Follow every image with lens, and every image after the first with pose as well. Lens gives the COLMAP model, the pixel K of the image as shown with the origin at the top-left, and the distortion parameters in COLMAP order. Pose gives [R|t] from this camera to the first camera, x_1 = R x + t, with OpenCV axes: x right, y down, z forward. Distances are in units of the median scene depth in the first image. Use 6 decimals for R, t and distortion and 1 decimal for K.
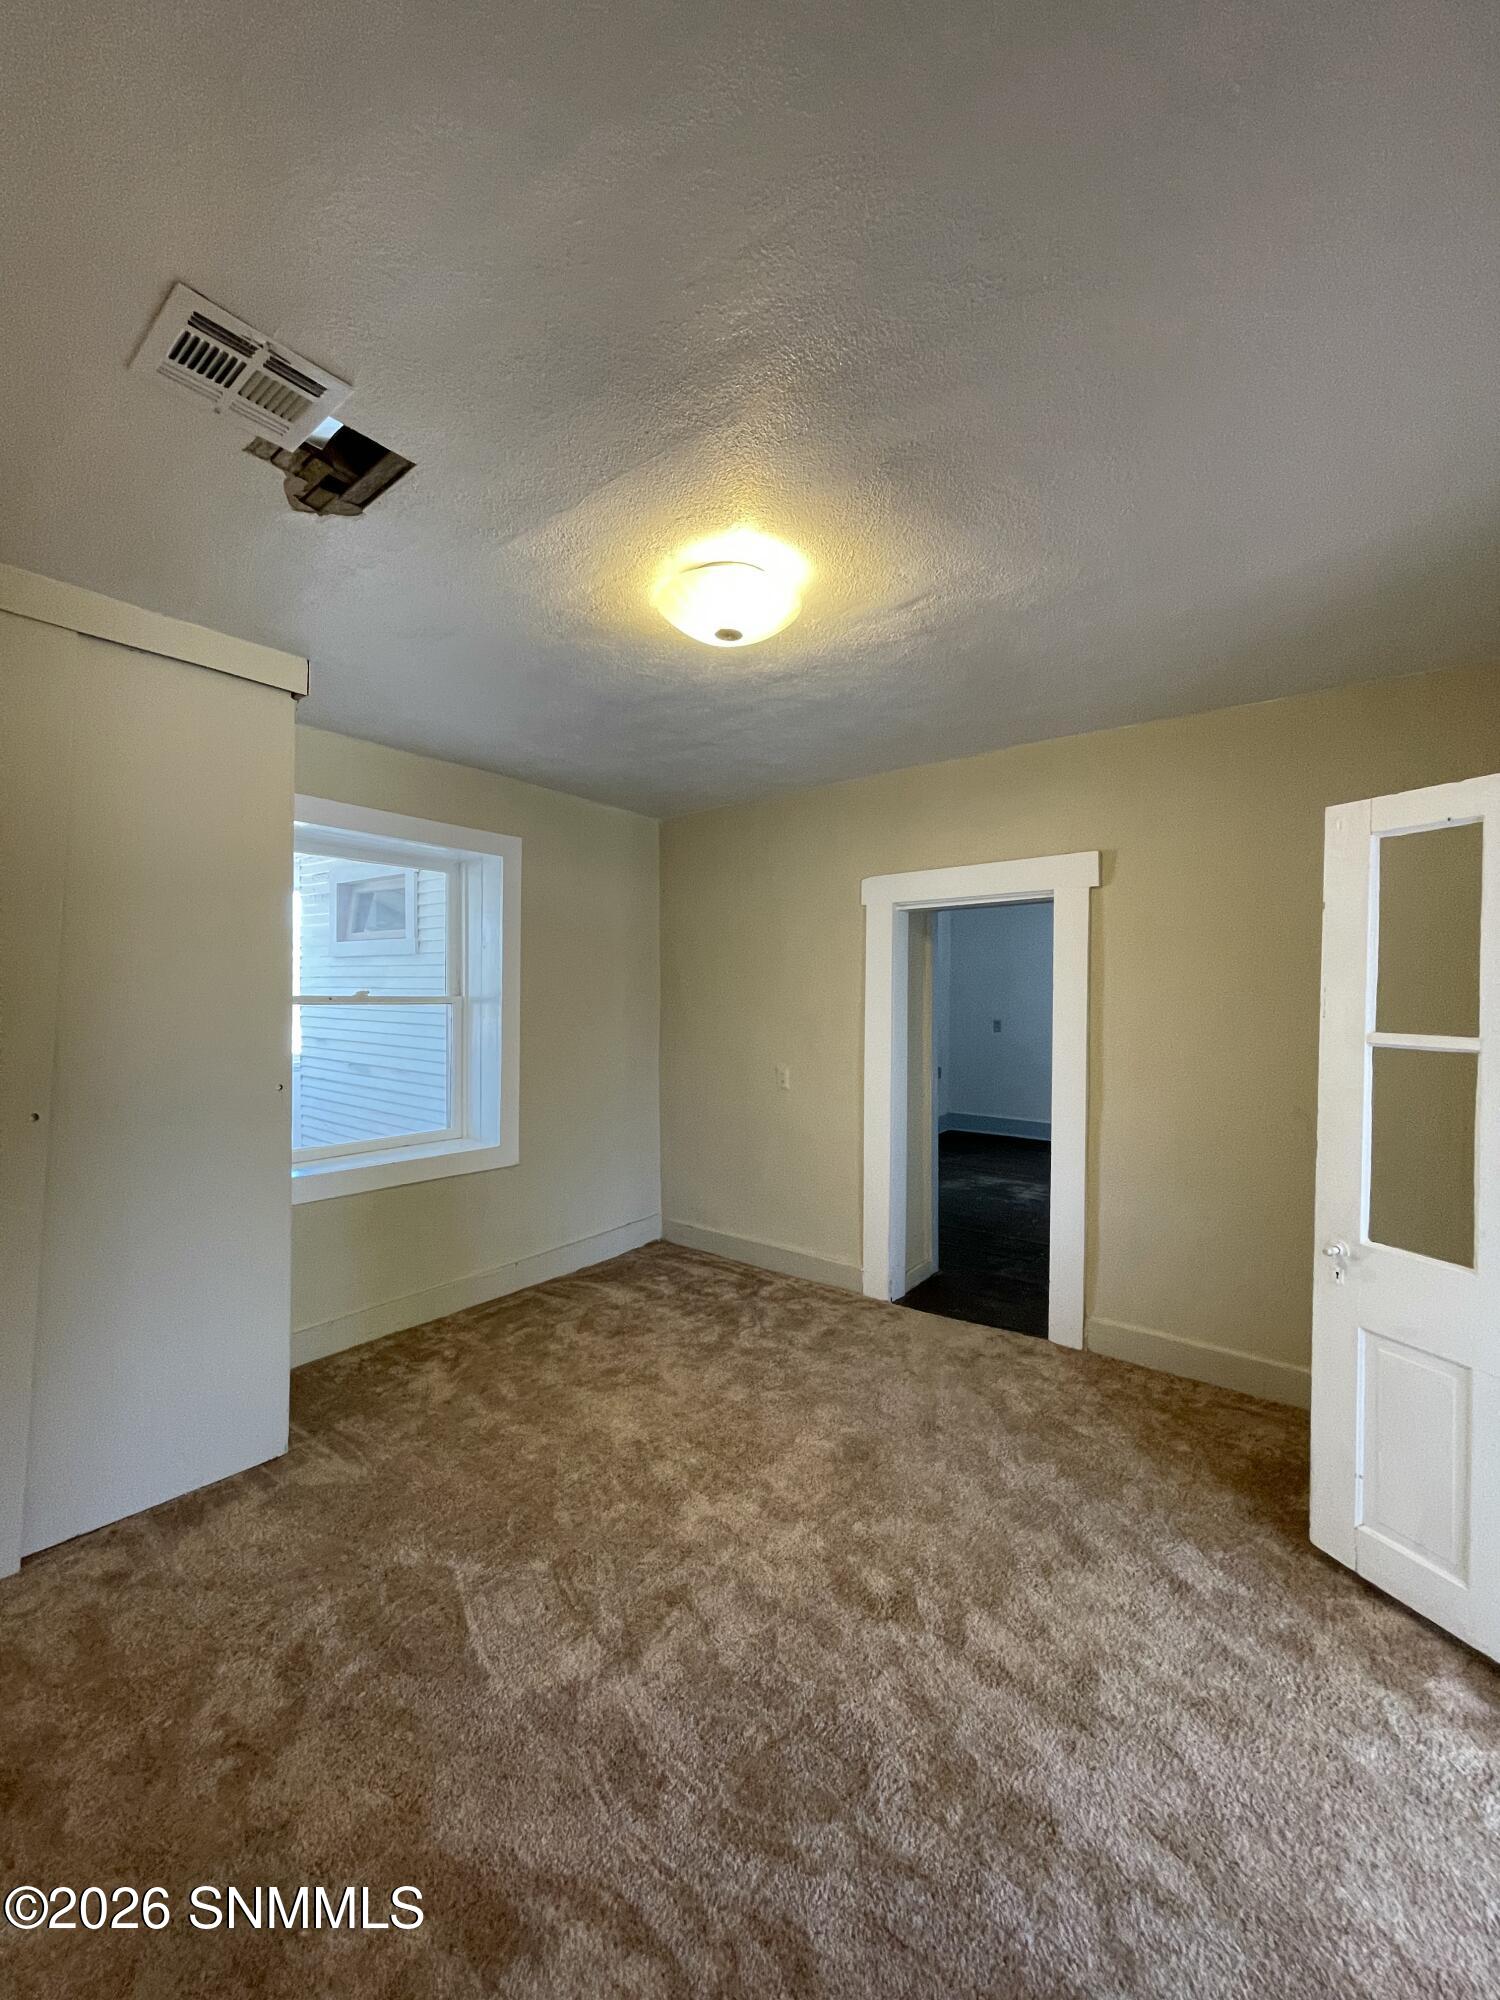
lens RADIAL K [[818.1, 0, 742.2], [0, 818.1, 992.6], [0, 0, 1]] dist [0.001490, 0.004749]
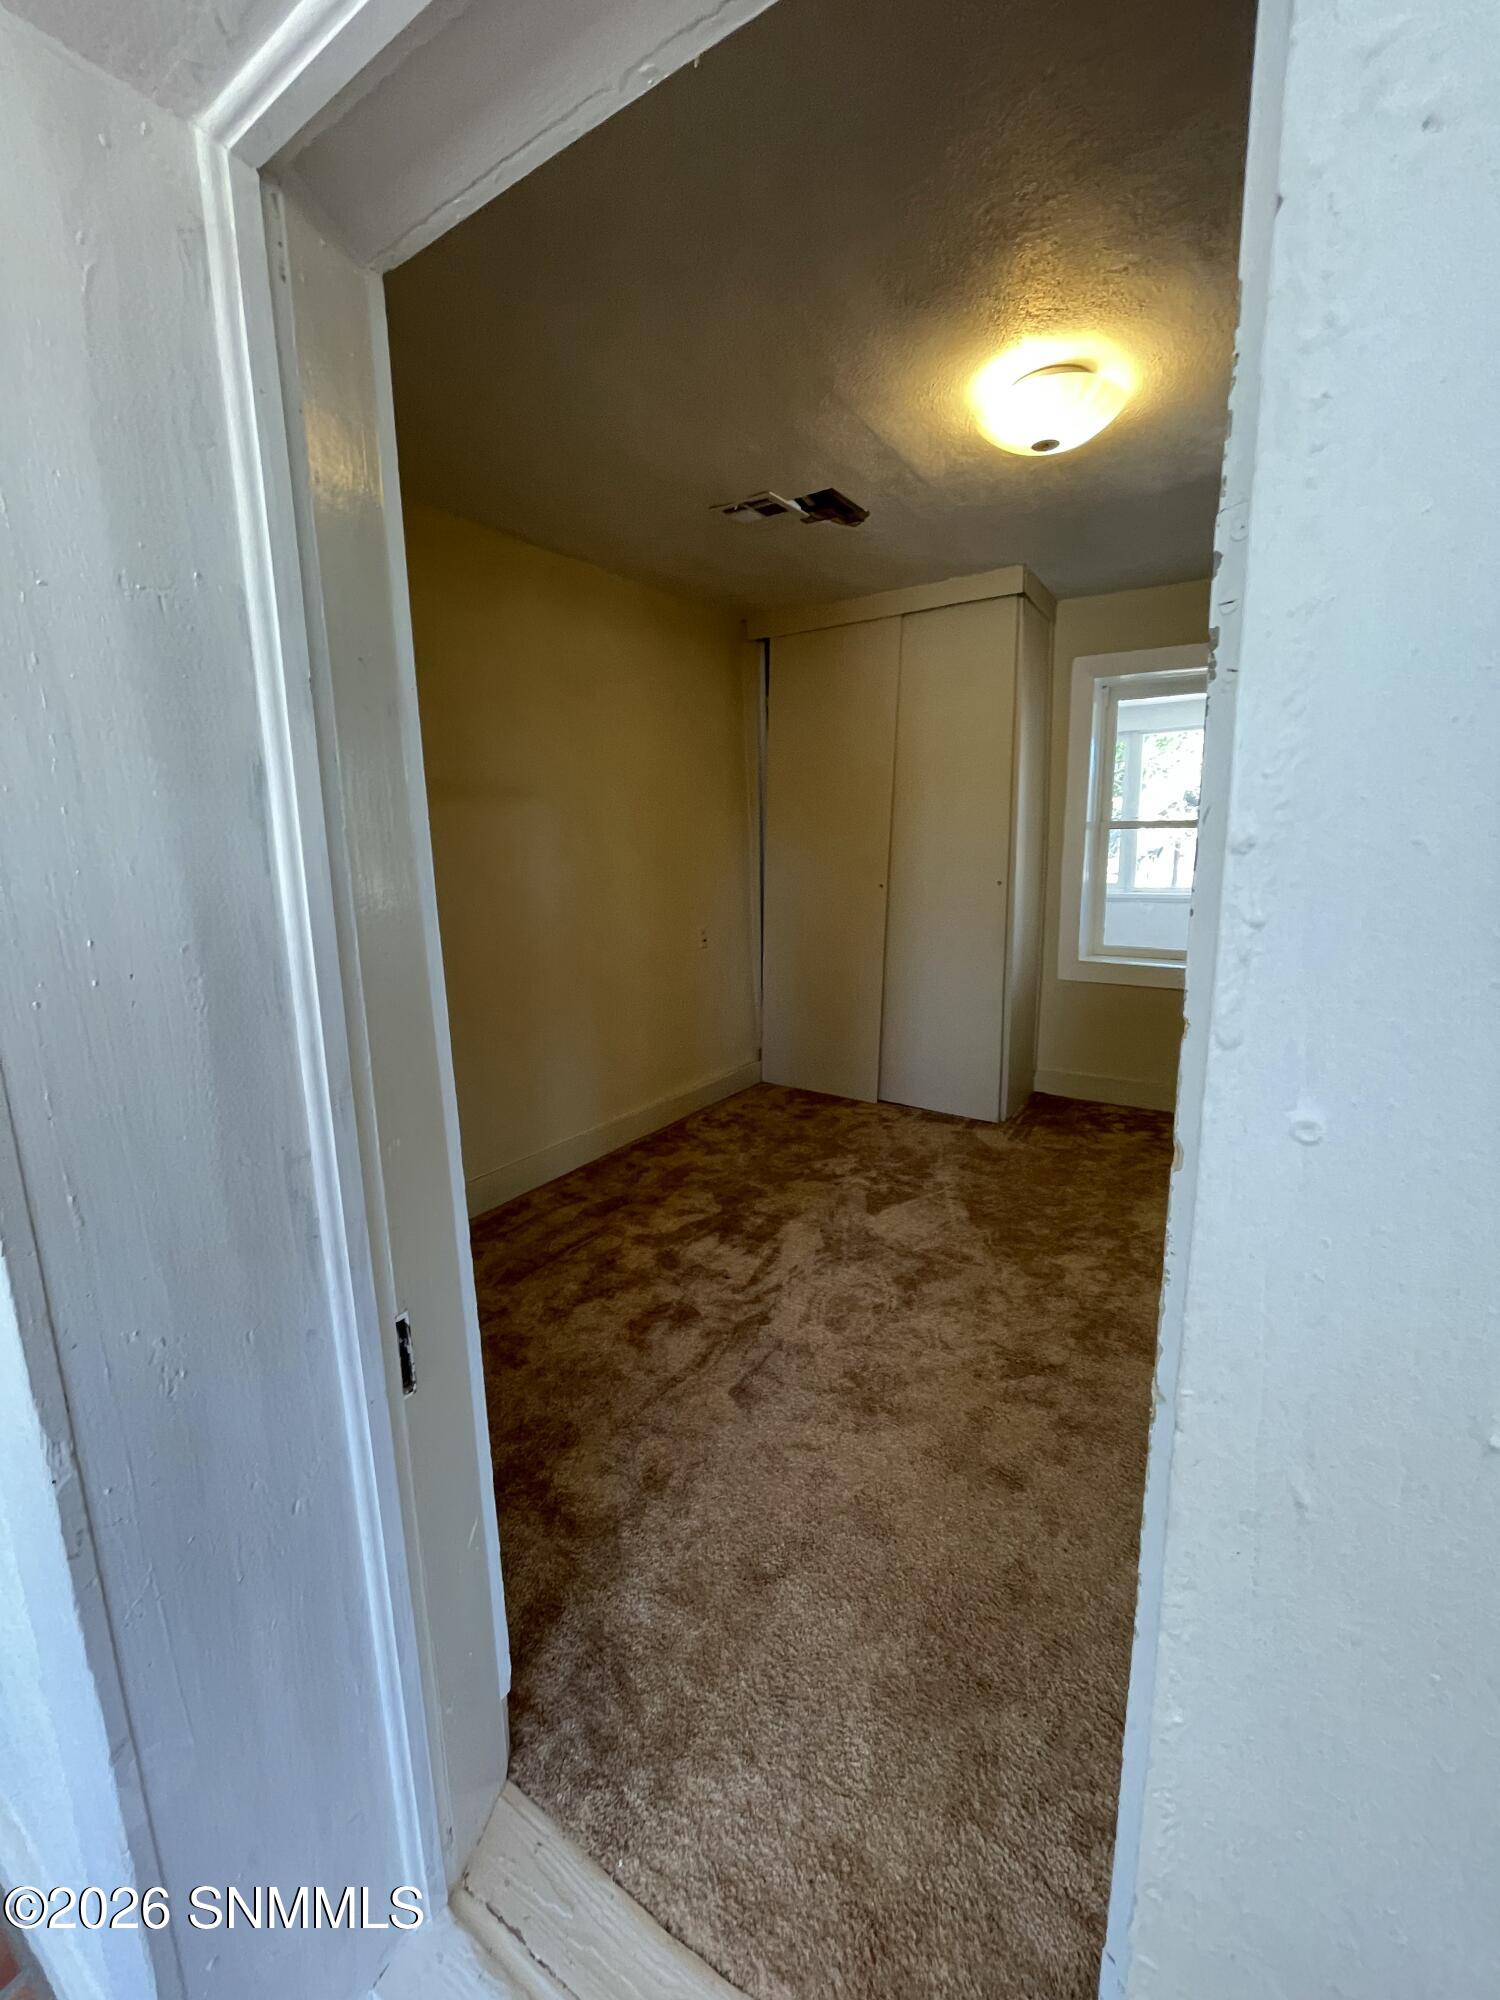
lens RADIAL K [[818.1, 0, 742.2], [0, 818.1, 992.6], [0, 0, 1]] dist [0.001490, 0.004749]
pose [[0.073740, 0.180647, -0.980780, 1.029859], [0.009560, 0.983284, 0.181827, 0.043394], [0.997232, -0.022784, 0.070780, 0.493632]]
